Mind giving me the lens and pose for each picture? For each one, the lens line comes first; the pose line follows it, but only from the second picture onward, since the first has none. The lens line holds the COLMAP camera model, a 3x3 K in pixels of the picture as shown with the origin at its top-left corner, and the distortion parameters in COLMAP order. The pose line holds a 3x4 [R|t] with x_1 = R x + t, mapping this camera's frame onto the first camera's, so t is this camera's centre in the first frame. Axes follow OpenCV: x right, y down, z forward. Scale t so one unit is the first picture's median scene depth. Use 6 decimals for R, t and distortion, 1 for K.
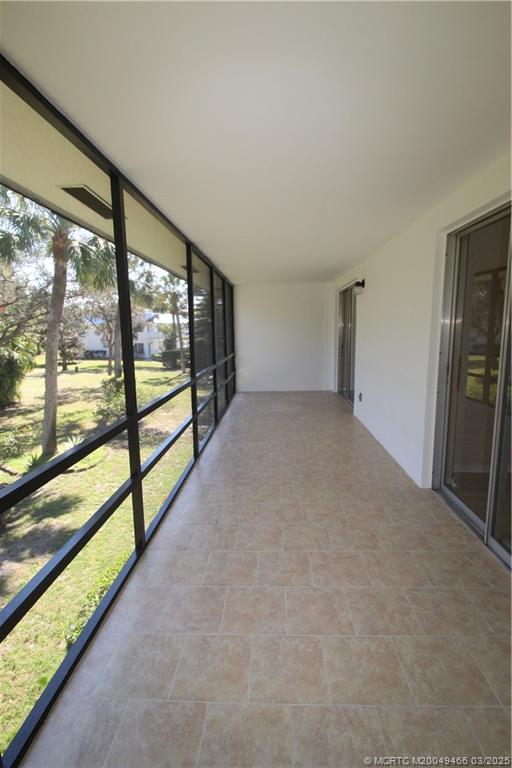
lens RADIAL K [[361.3, 0, 256.0], [0, 361.3, 384.0], [0, 0, 1]] dist [0.000364, 0.000126]
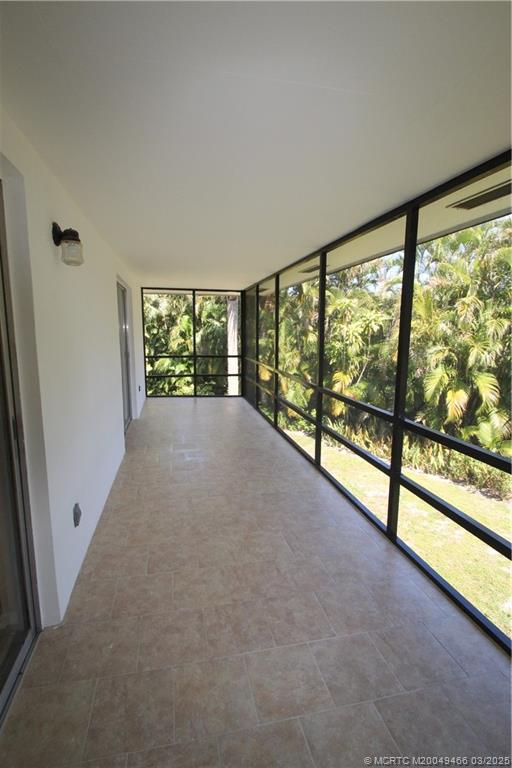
lens RADIAL K [[361.3, 0, 256.0], [0, 361.3, 384.0], [0, 0, 1]] dist [0.000364, 0.000126]
pose [[-0.960831, 0.103624, -0.257035, 0.222020], [0.017230, 0.948007, 0.317782, -0.318280], [0.276600, 0.300906, -0.912660, 1.730412]]
